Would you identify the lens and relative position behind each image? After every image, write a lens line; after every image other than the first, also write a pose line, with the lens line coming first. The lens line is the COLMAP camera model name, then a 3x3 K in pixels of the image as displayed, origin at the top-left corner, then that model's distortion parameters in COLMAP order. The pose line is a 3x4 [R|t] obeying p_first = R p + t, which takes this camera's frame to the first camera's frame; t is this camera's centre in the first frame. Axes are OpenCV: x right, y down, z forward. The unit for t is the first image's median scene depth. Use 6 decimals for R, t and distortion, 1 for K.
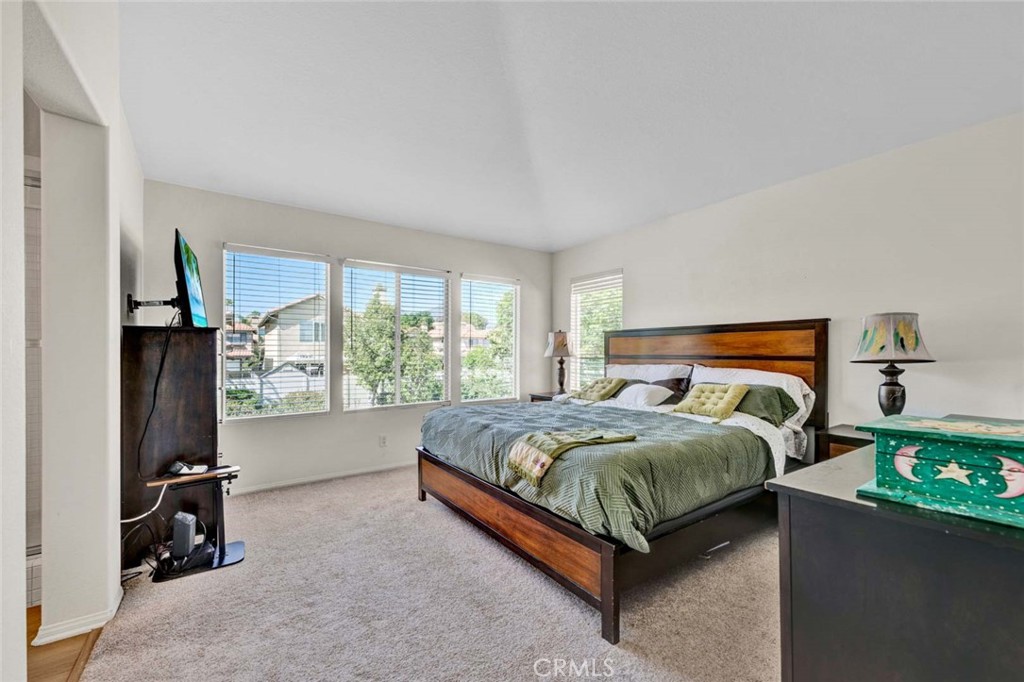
lens RADIAL K [[415.4, 0, 514.6], [0, 415.4, 354.3], [0, 0, 1]] dist [0.001949, 0.000166]
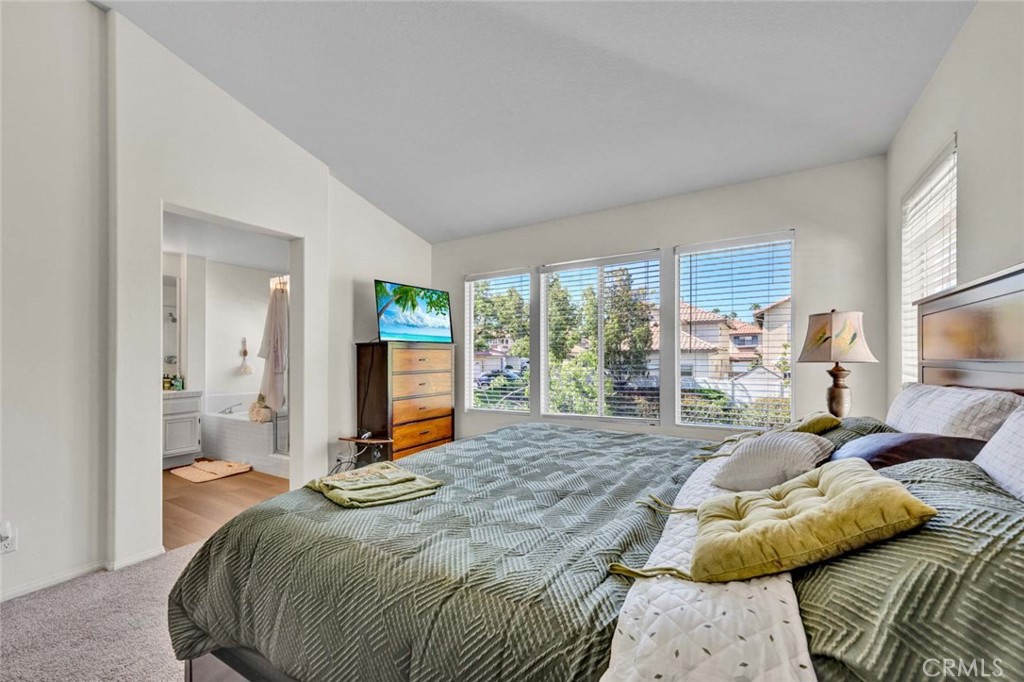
lens RADIAL K [[415.4, 0, 514.6], [0, 415.4, 354.3], [0, 0, 1]] dist [0.001949, 0.000166]
pose [[0.398576, -0.009036, -0.917091, 0.112242], [0.006261, 0.999955, -0.007131, -0.001081], [0.917114, -0.002900, 0.398615, 0.120994]]
